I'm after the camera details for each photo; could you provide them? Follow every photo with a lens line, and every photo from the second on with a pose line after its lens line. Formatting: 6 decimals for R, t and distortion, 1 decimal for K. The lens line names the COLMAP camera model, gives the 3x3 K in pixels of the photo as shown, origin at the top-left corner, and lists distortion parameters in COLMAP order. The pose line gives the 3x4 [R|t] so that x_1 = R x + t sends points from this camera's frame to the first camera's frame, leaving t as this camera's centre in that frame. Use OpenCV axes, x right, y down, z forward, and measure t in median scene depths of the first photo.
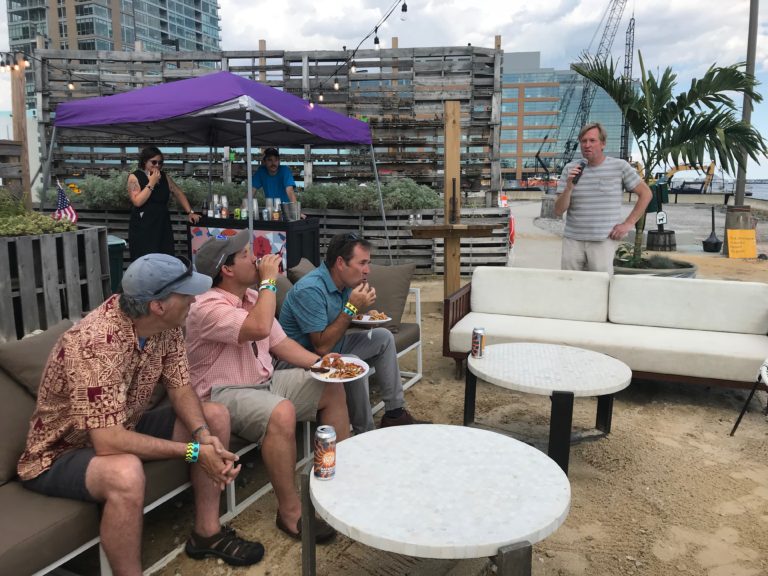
lens RADIAL K [[630.5, 0, 384.0], [0, 630.5, 288.0], [0, 0, 1]] dist [0.009453, -0.012034]
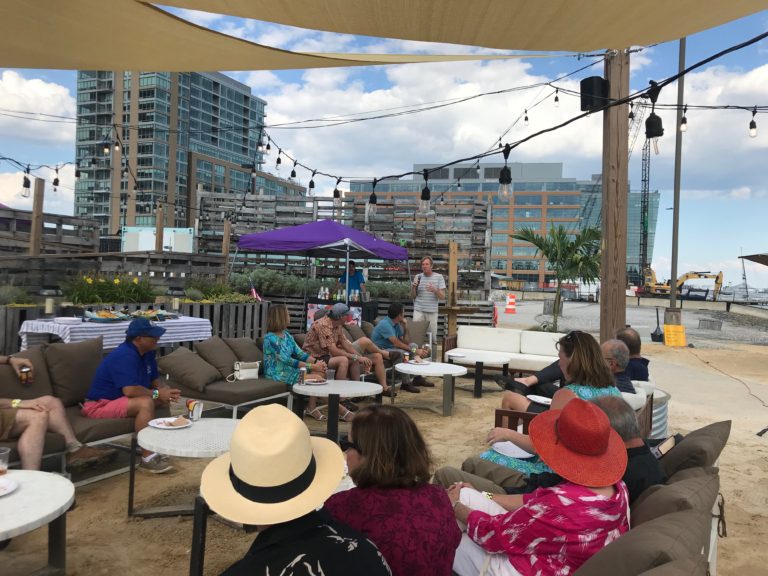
lens RADIAL K [[621.3, 0, 384.0], [0, 621.3, 288.0], [0, 0, 1]] dist [0.067817, -0.152293]
pose [[0.998470, 0.034738, -0.043023, -0.008273], [-0.040817, 0.987902, -0.149614, 0.076724], [0.037305, 0.151141, 0.987808, -0.501328]]
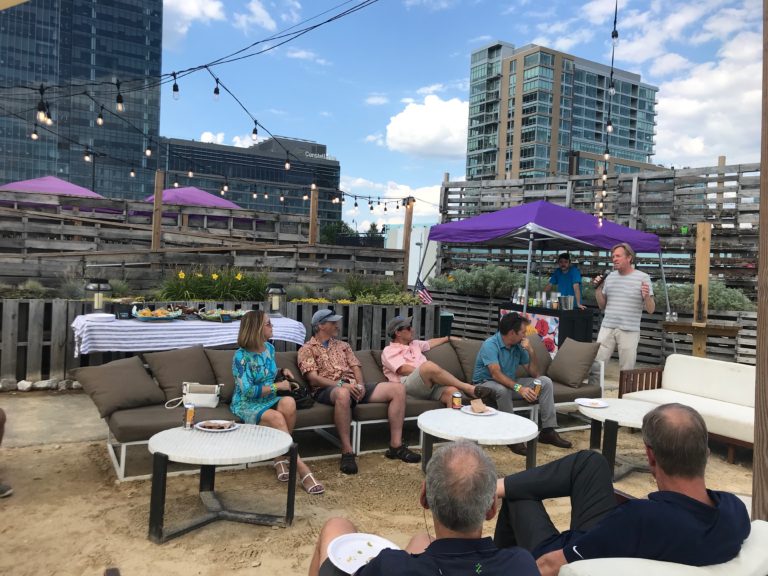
lens RADIAL K [[630.5, 0, 384.0], [0, 630.5, 288.0], [0, 0, 1]] dist [0.009453, -0.012034]
pose [[0.801006, 0.053420, -0.596268, 0.215131], [-0.137088, 0.985912, -0.095831, 0.018598], [0.582749, 0.158503, 0.797045, -0.192144]]
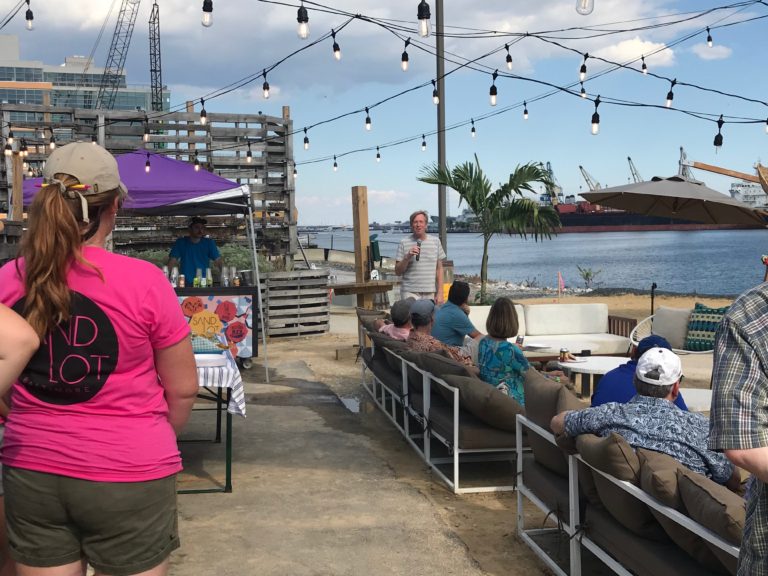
lens RADIAL K [[984.7, 0, 384.0], [0, 984.7, 288.0], [0, 0, 1]] dist [0.099897, -0.069416]
pose [[0.830273, -0.047296, 0.555346, -0.592176], [0.108240, 0.991106, -0.077417, 0.039523], [-0.546745, 0.124388, 0.828008, -0.392798]]
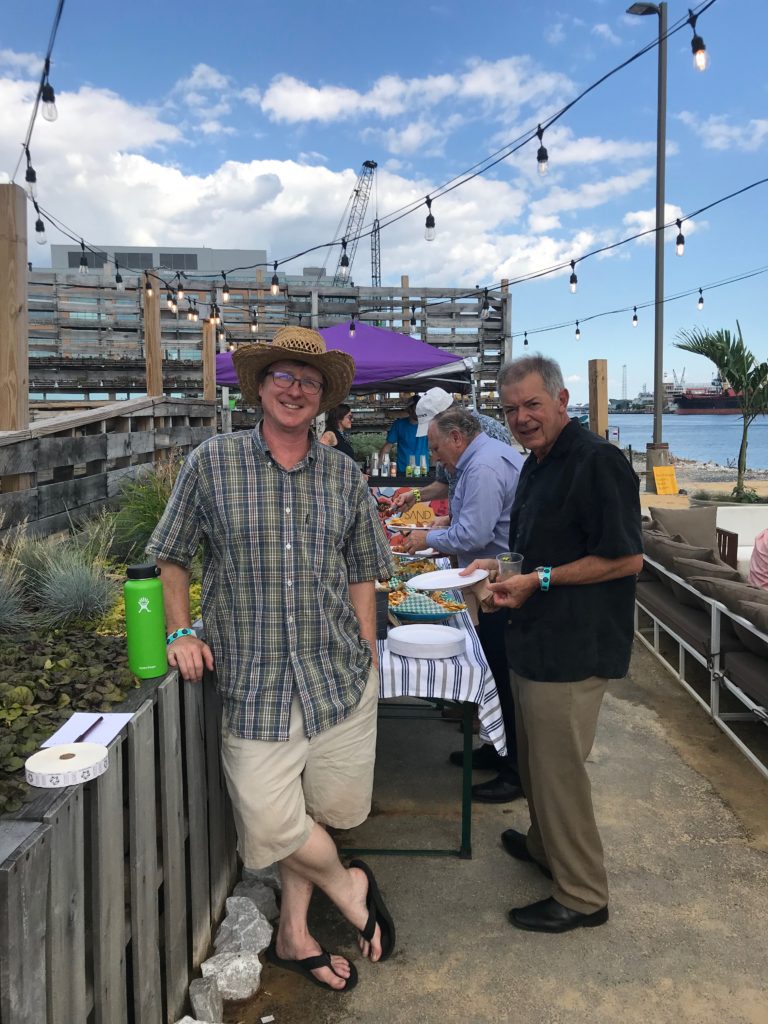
lens RADIAL K [[840.7, 0, 384.0], [0, 840.7, 512.0], [0, 0, 1]] dist [0.009453, -0.012034]
pose [[0.929134, -0.055372, 0.365573, -0.477854], [0.074471, 0.996486, -0.038340, -0.005802], [-0.362166, 0.062848, 0.929993, -0.115890]]
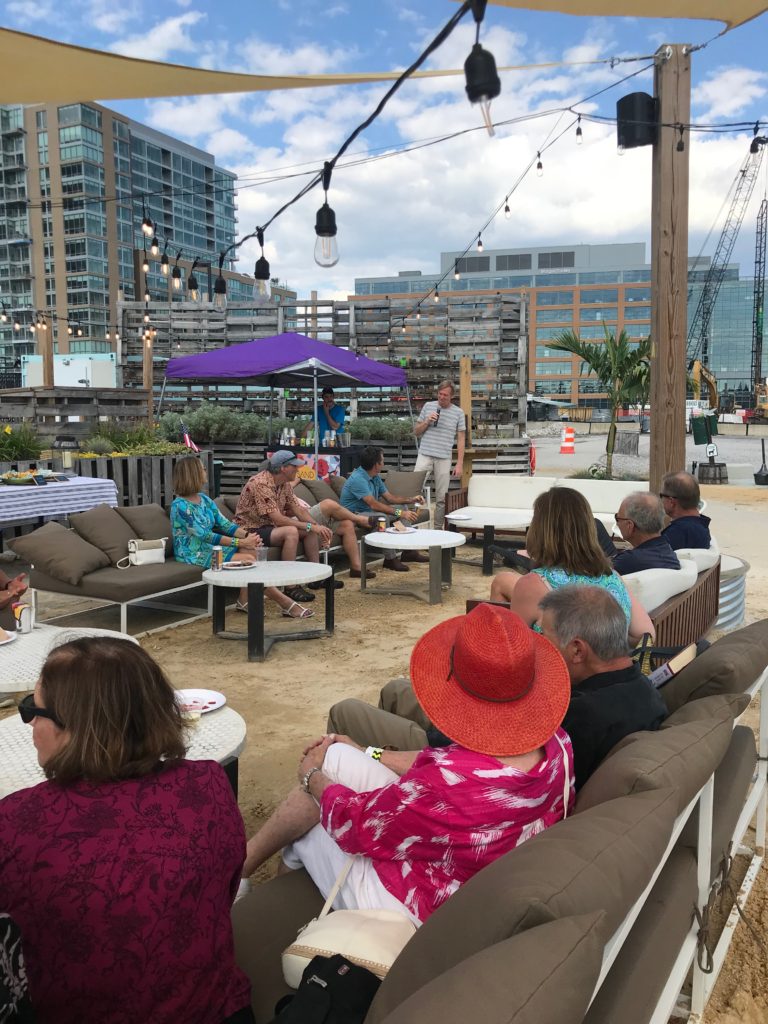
lens RADIAL K [[829.5, 0, 388.7], [0, 829.5, 513.1], [0, 0, 1]] dist [0.011678, -0.008022]
pose [[0.997819, 0.002824, -0.065950, 0.039404], [-0.005775, 0.998989, -0.044593, 0.068673], [0.065757, 0.044877, 0.996826, -0.455151]]
